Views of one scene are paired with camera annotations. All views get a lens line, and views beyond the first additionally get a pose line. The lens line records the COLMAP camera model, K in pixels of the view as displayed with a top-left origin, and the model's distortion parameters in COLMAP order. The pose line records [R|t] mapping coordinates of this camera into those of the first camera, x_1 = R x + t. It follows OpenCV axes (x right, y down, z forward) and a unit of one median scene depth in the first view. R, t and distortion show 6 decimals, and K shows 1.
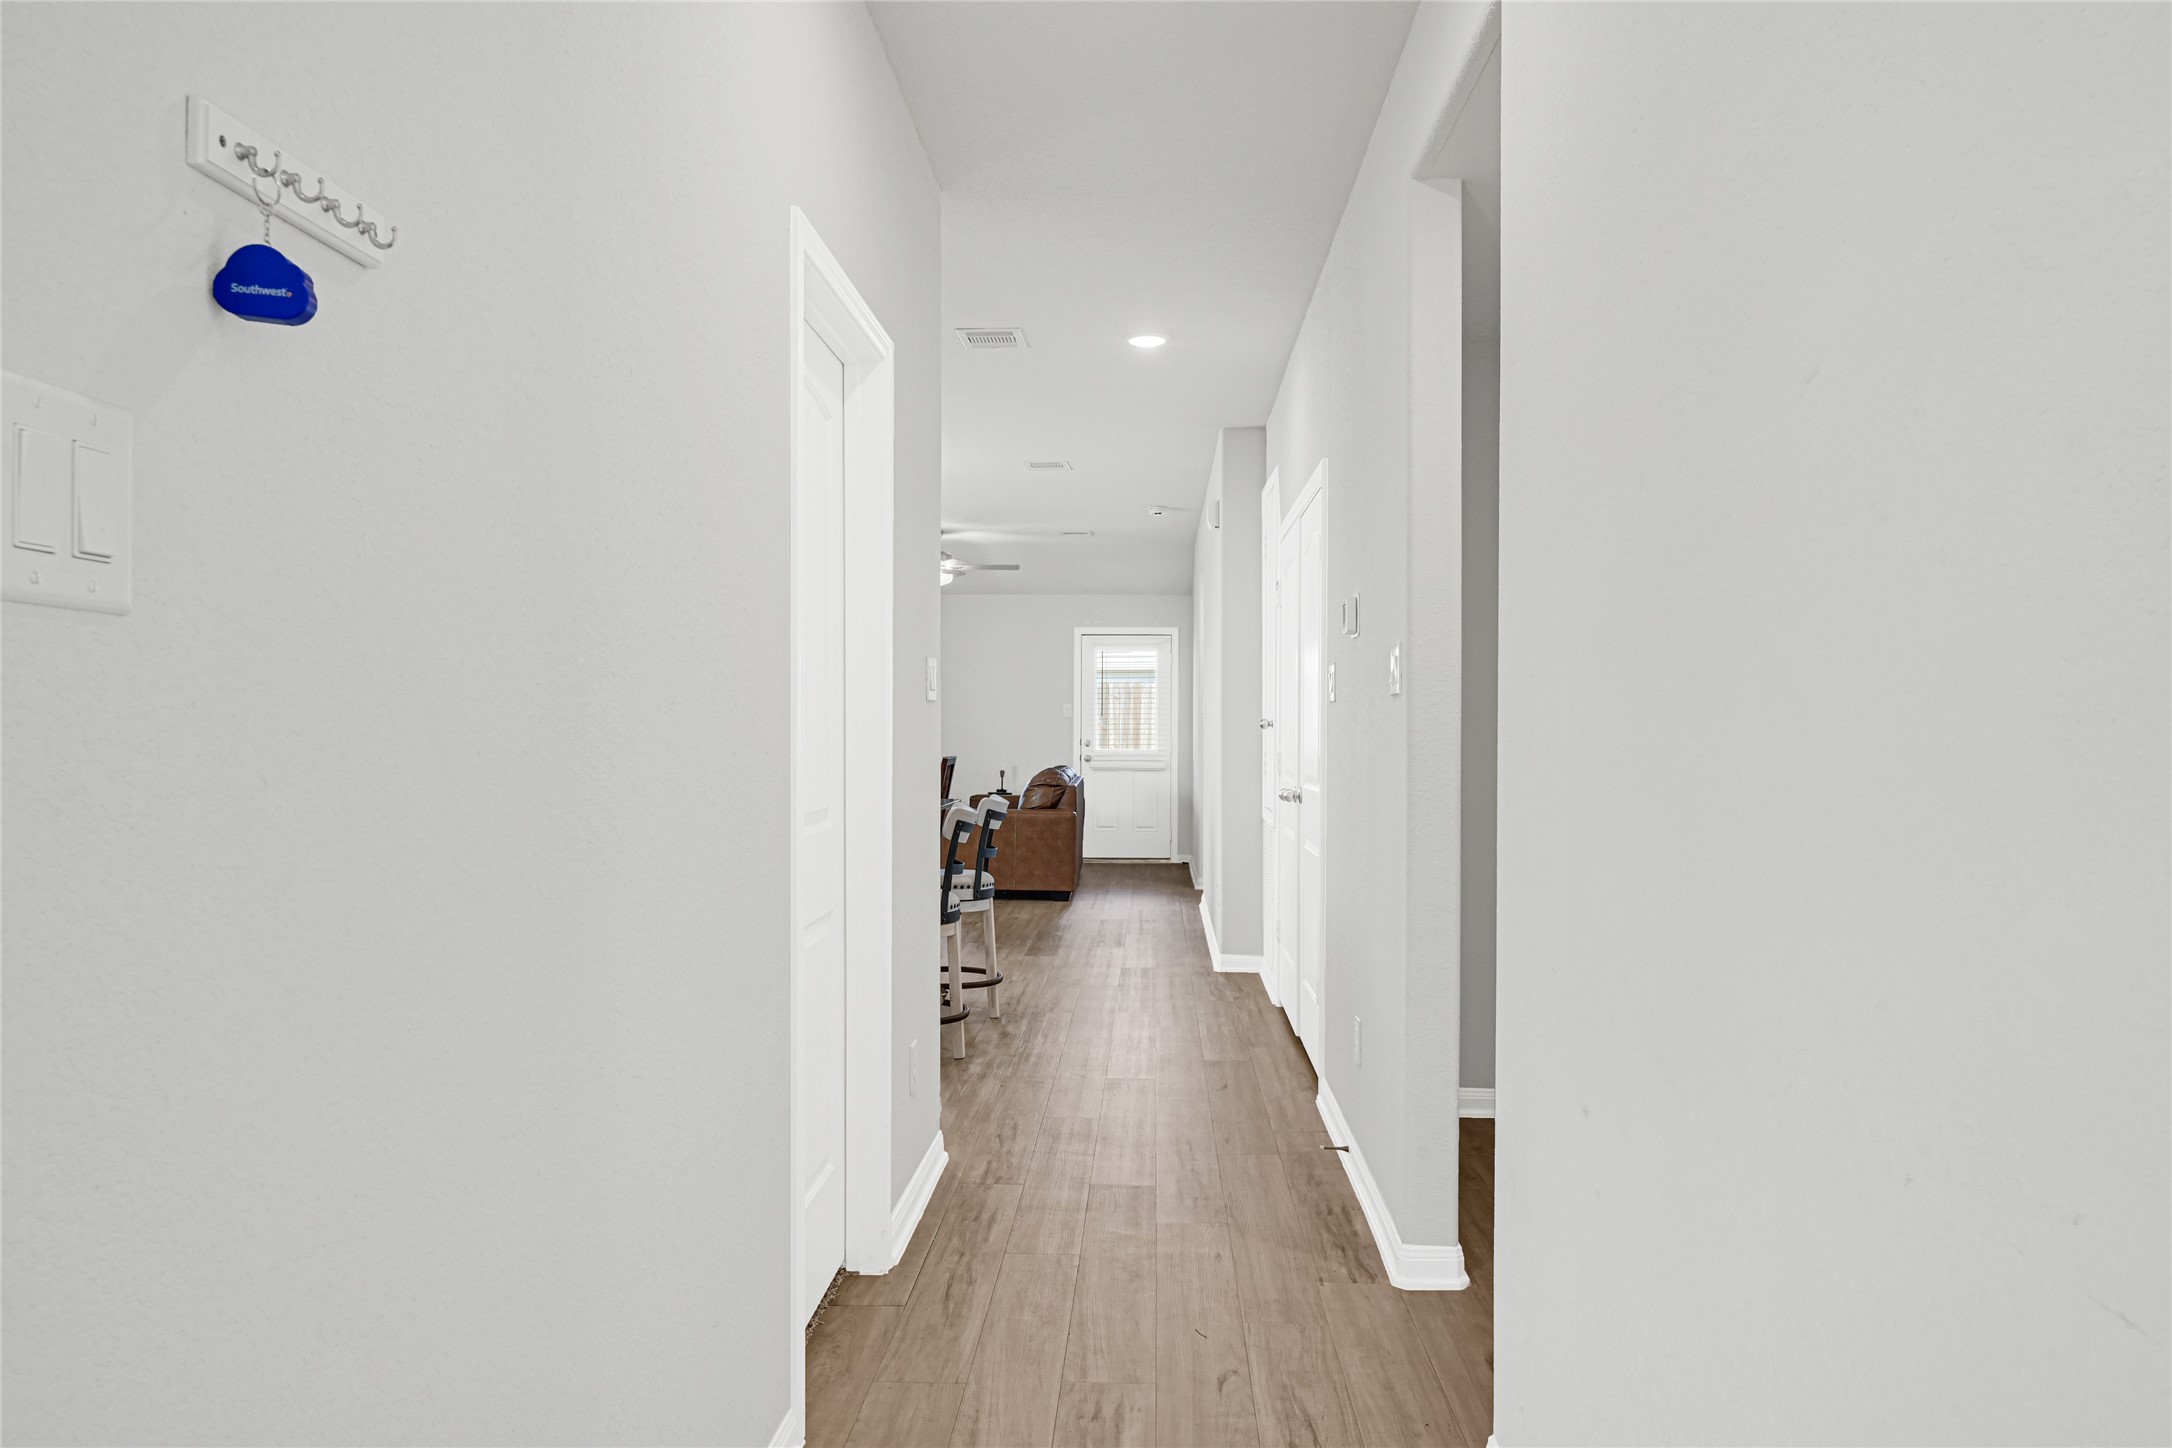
lens RADIAL K [[1454.4, 0, 1086.0], [0, 1454.4, 724.0], [0, 0, 1]] dist [-0.000342, -0.000126]
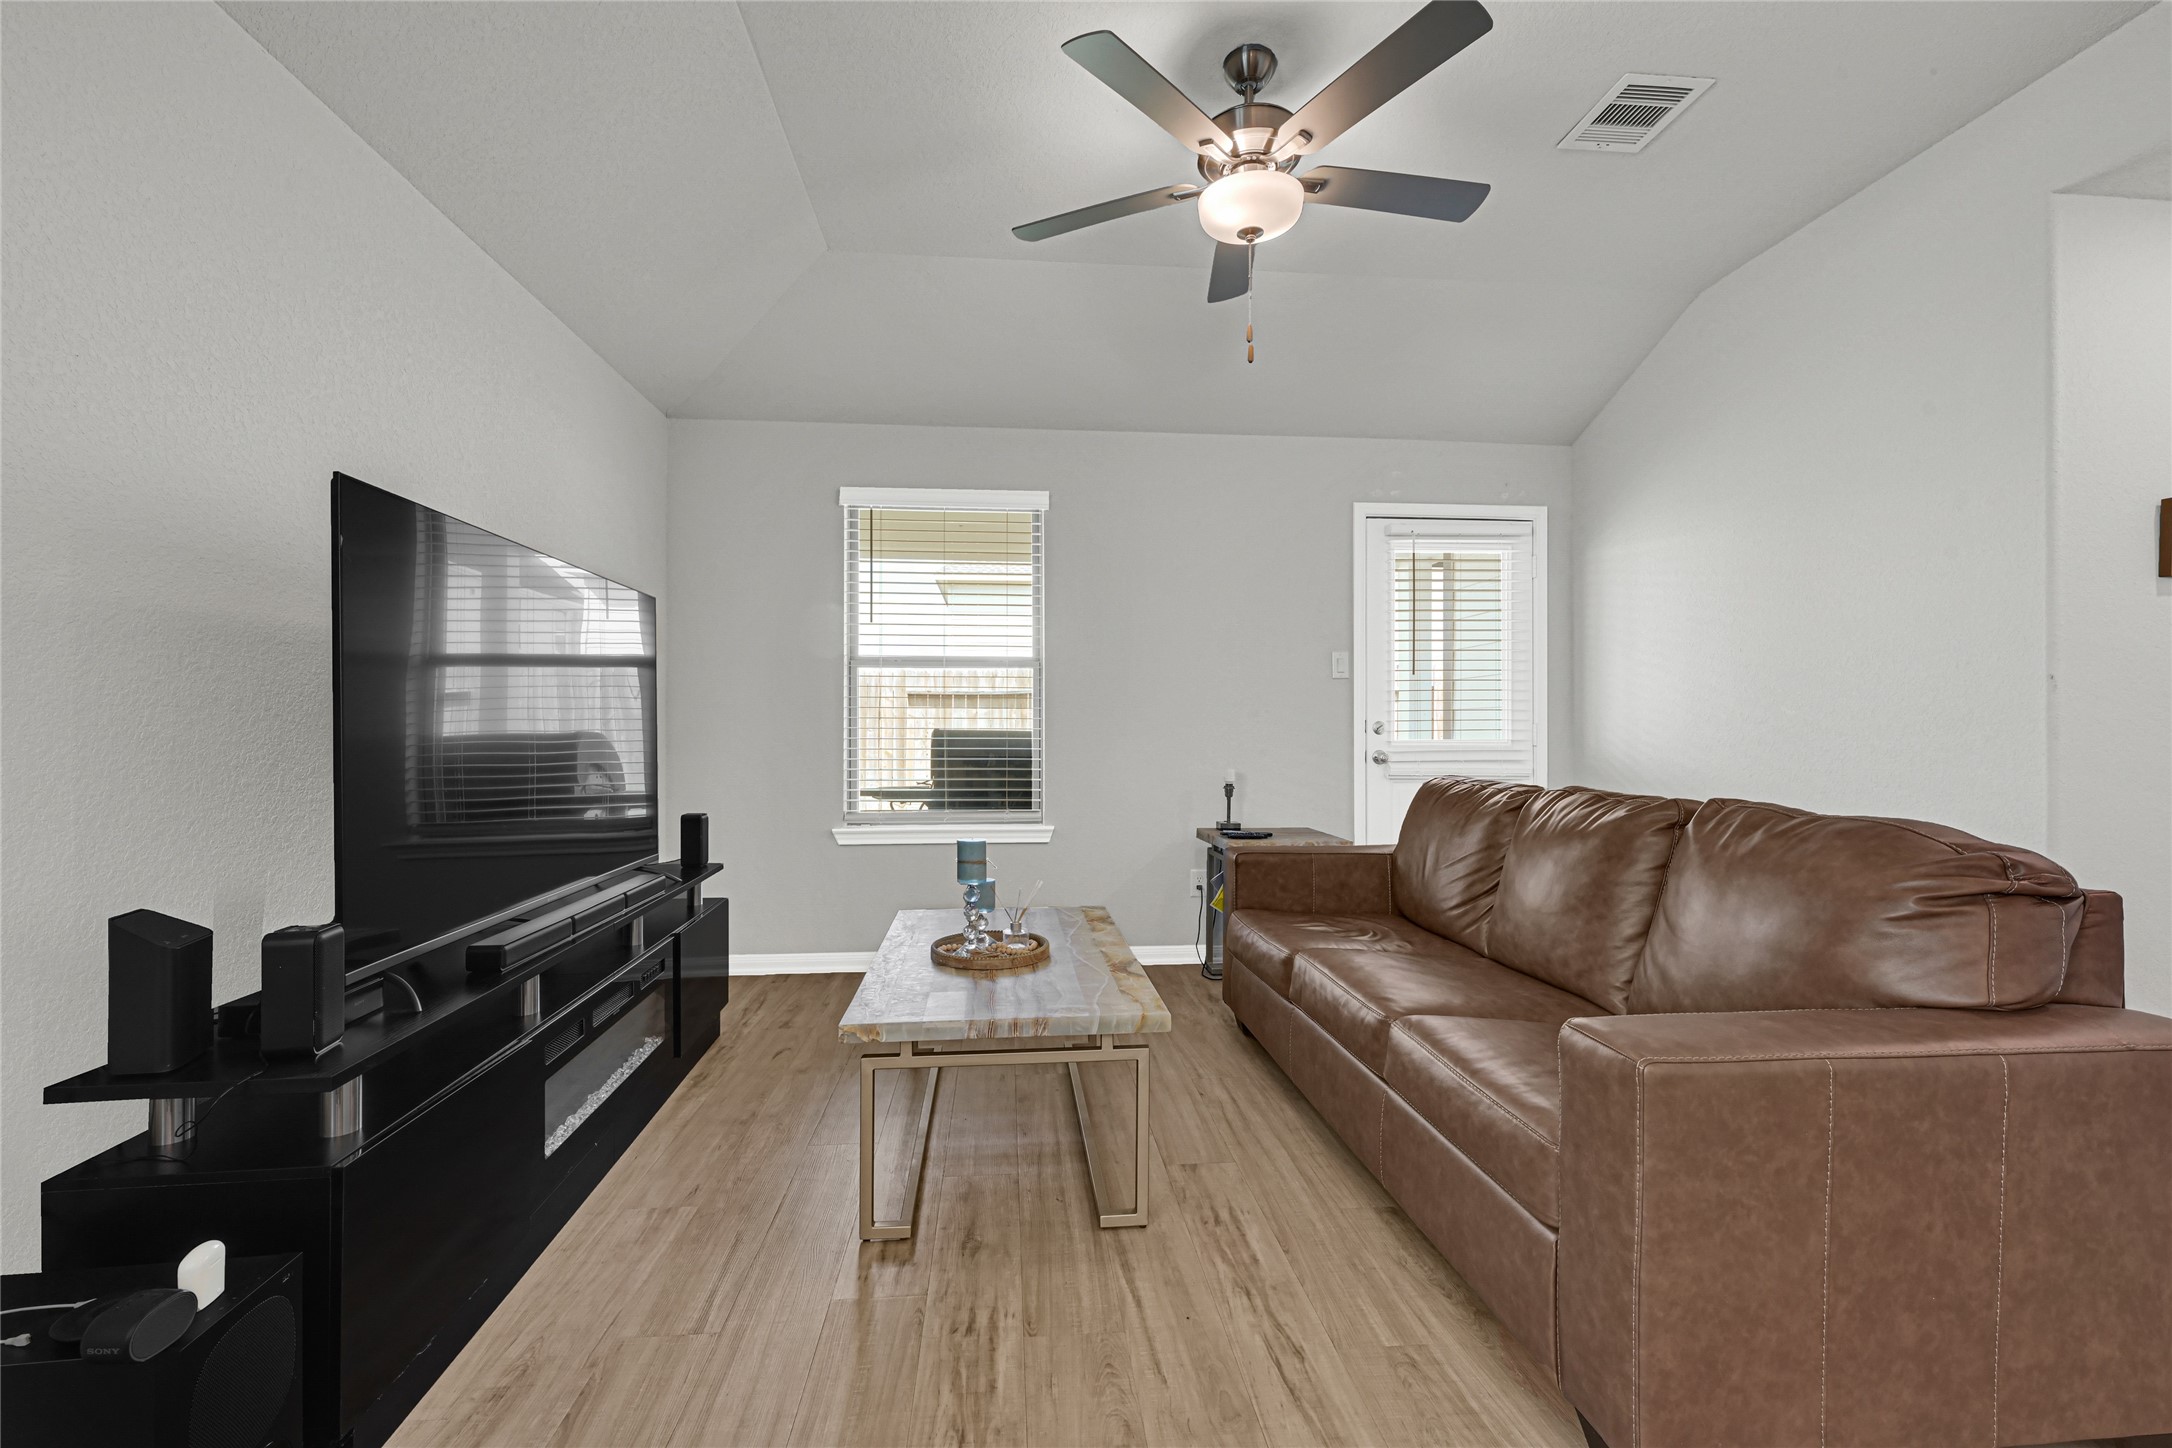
lens RADIAL K [[905.6, 0, 1086.0], [0, 905.6, 724.0], [0, 0, 1]] dist [0.000822, 0.000013]
pose [[0.985861, -0.002410, 0.167546, -0.176459], [0.002422, 0.999997, 0.000131, 0.013246], [-0.167546, 0.000277, 0.985864, 0.801664]]
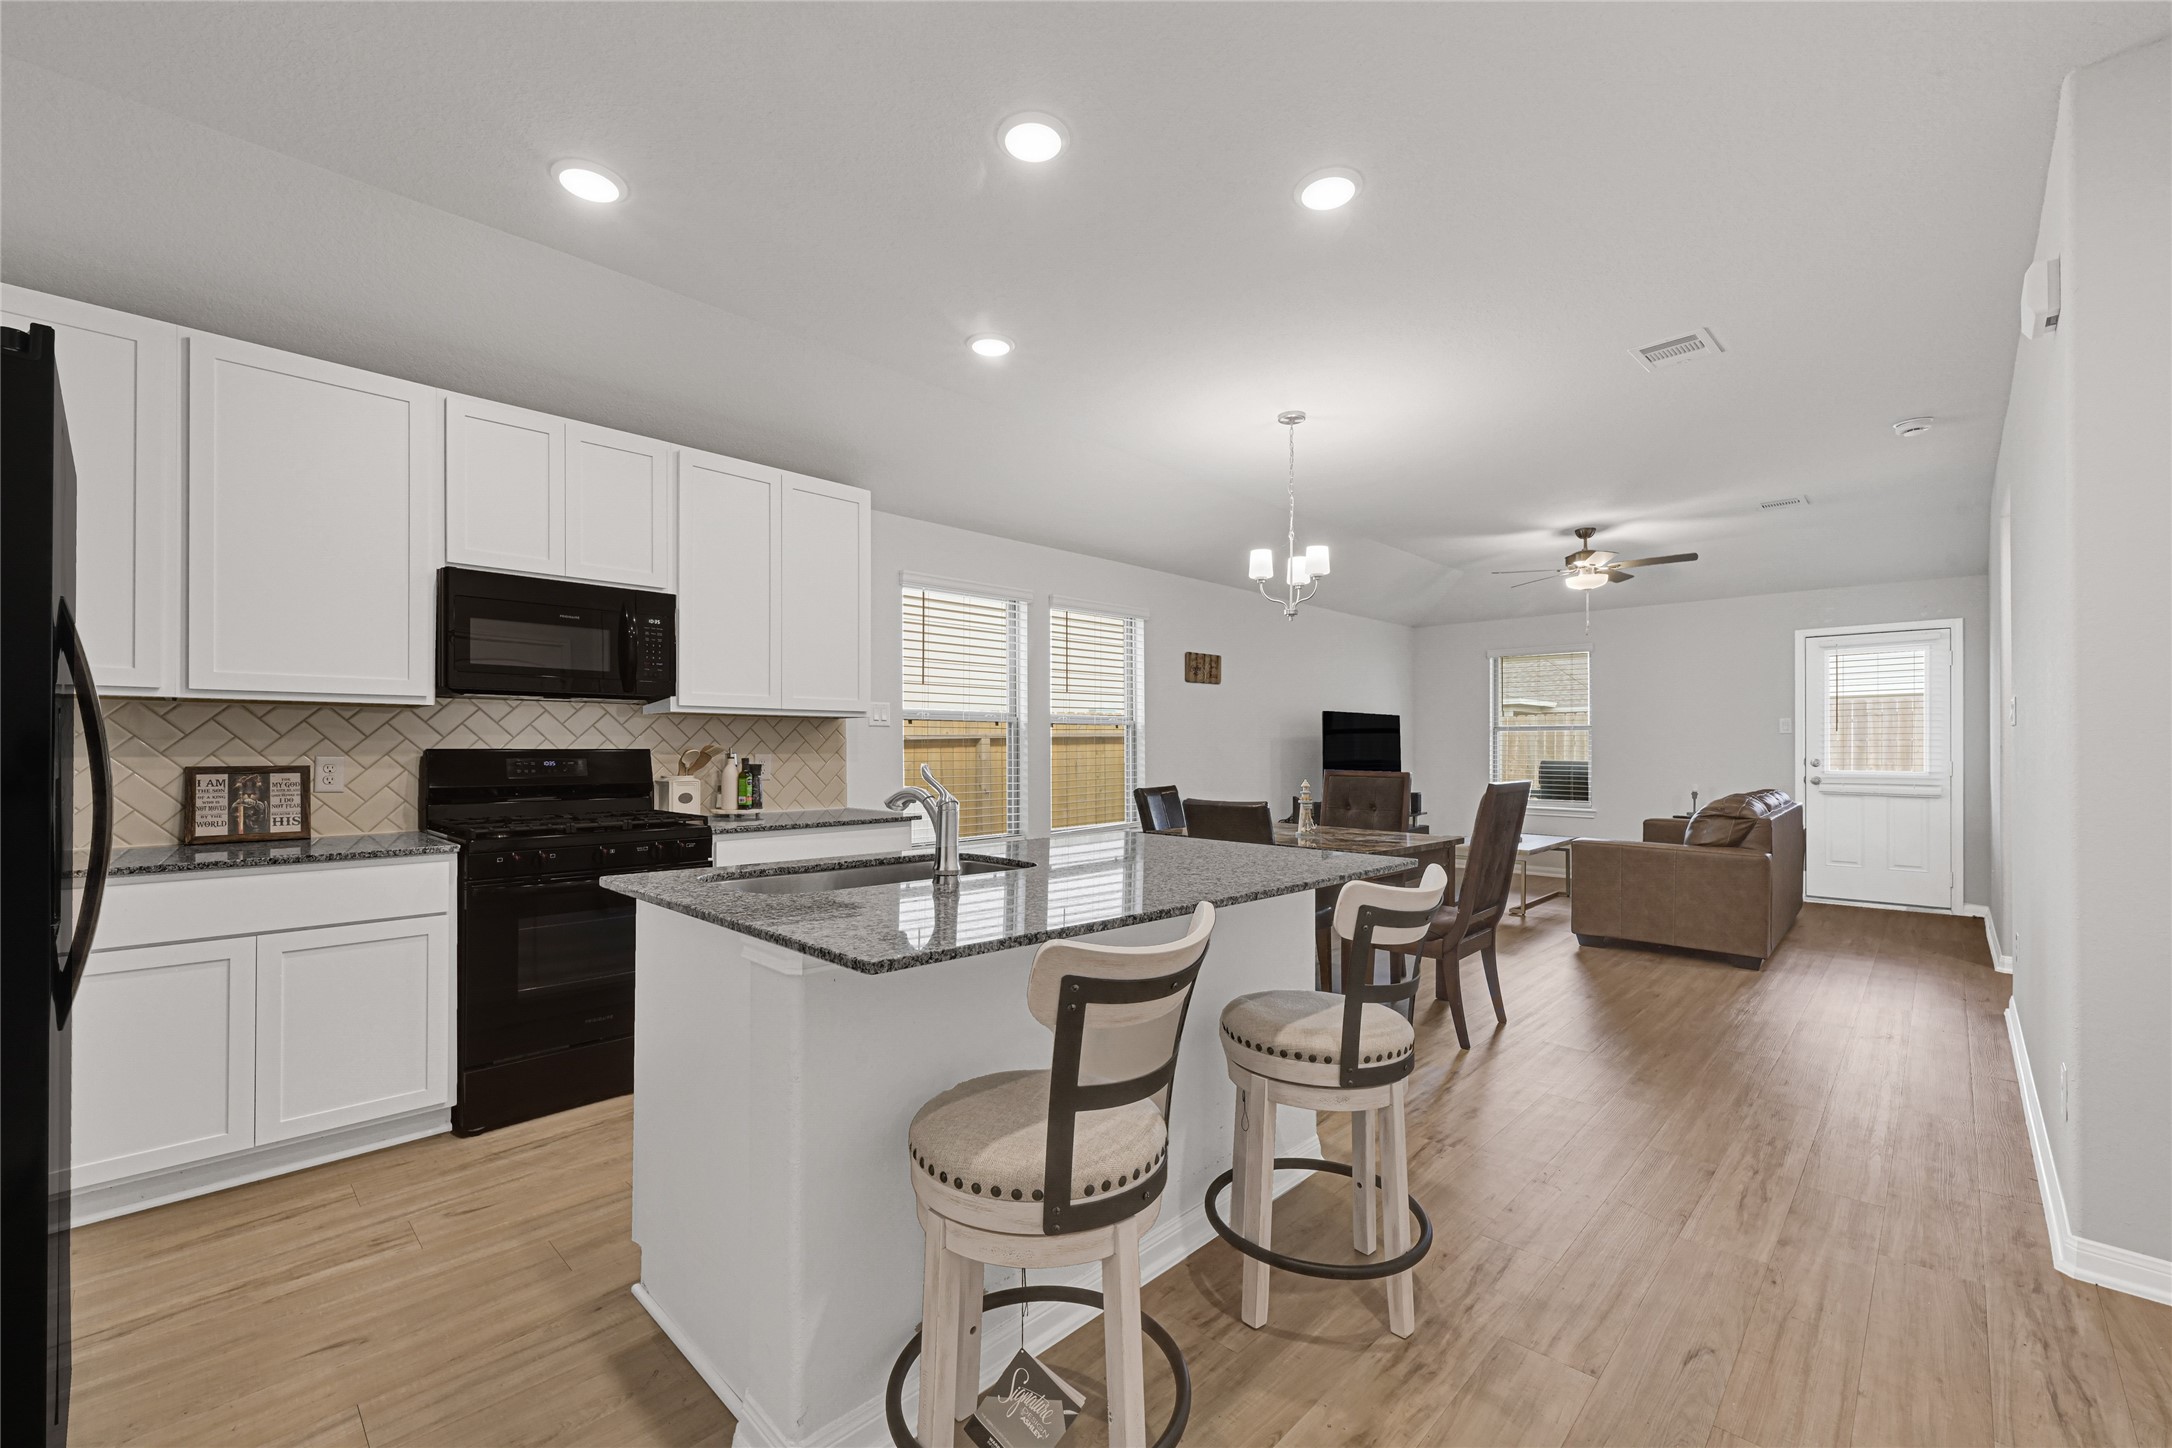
lens RADIAL K [[893.2, 0, 1086.8], [0, 893.2, 743.0], [0, 0, 1]] dist [0.002353, -0.000140]
pose [[0.753287, -0.005527, -0.657668, 0.027920], [0.002257, 0.999981, -0.005819, 0.004051], [0.657688, 0.002899, 0.753285, 0.364705]]
